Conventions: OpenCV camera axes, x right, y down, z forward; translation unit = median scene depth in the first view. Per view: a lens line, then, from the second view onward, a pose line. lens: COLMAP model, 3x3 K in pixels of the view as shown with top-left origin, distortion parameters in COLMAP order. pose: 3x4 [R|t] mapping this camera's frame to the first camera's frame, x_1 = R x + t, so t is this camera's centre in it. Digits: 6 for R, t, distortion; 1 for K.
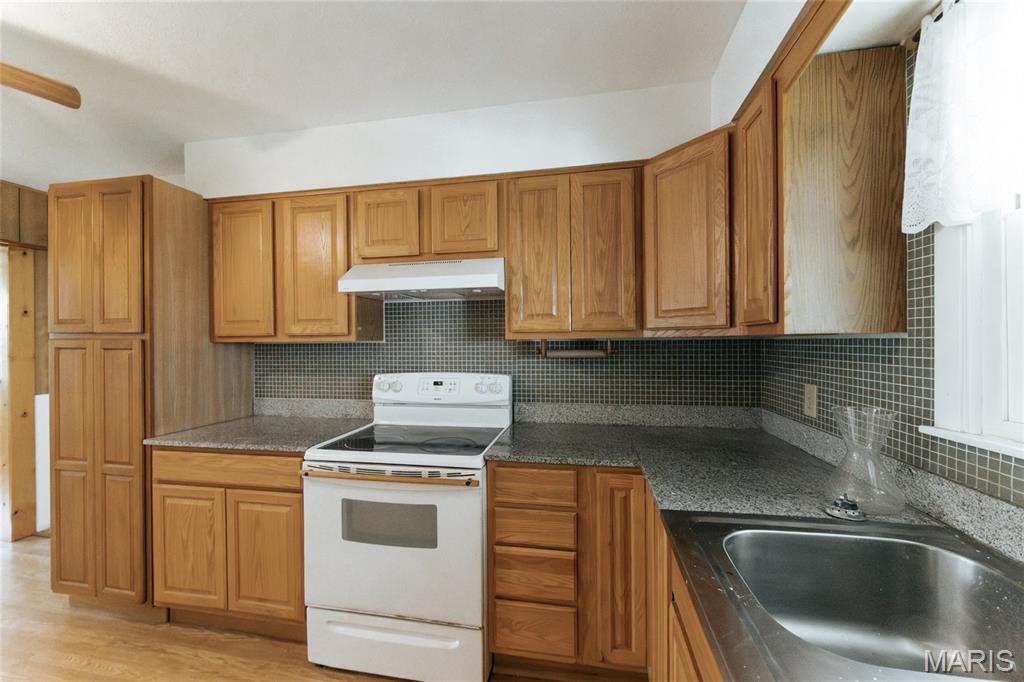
lens RADIAL K [[403.1, 0, 515.7], [0, 403.1, 343.9], [0, 0, 1]] dist [-0.002953, -0.000402]
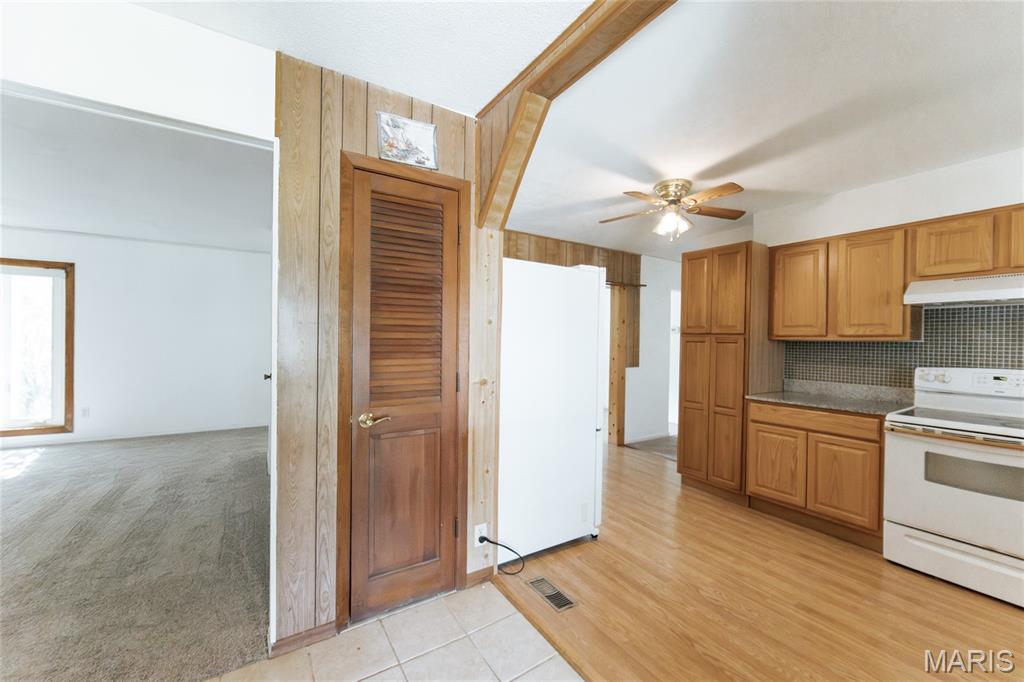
lens RADIAL K [[403.1, 0, 512.8], [0, 403.1, 343.6], [0, 0, 1]] dist [-0.002953, -0.000402]
pose [[0.675845, 0.022949, -0.736686, -0.331177], [-0.021540, 0.999703, 0.011382, 0.018140], [0.736729, 0.008176, 0.676139, -0.894756]]
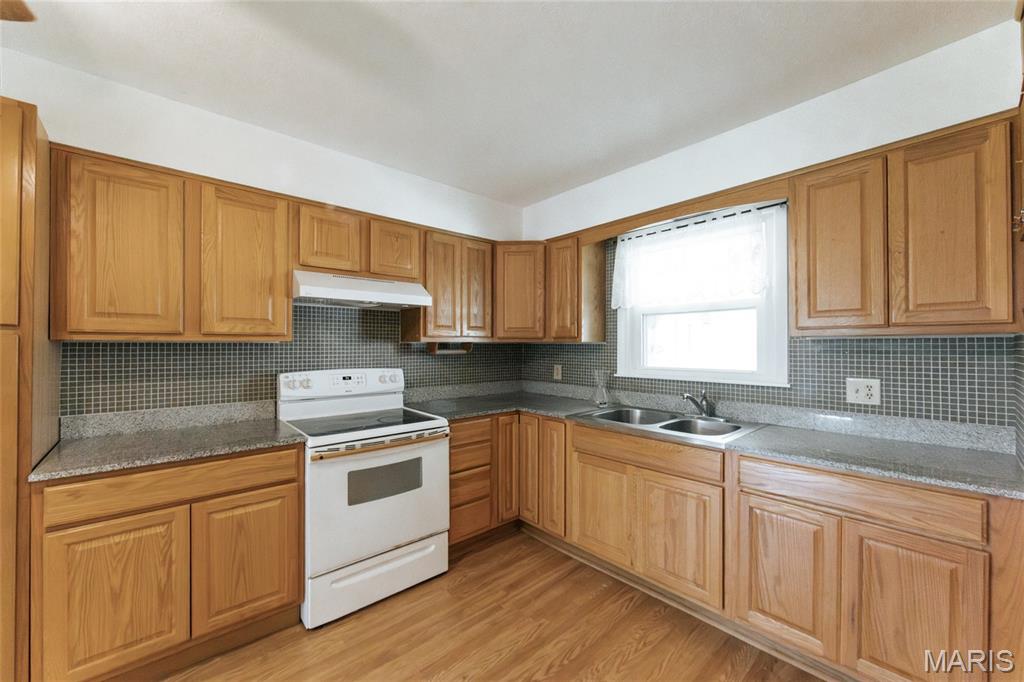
lens RADIAL K [[403.1, 0, 503.2], [0, 403.1, 342.2], [0, 0, 1]] dist [-0.002953, -0.000402]
pose [[0.618164, 0.014288, 0.785919, -0.959519], [-0.004593, 0.999883, -0.014566, 0.009214], [-0.786036, 0.005394, 0.618158, -0.100096]]
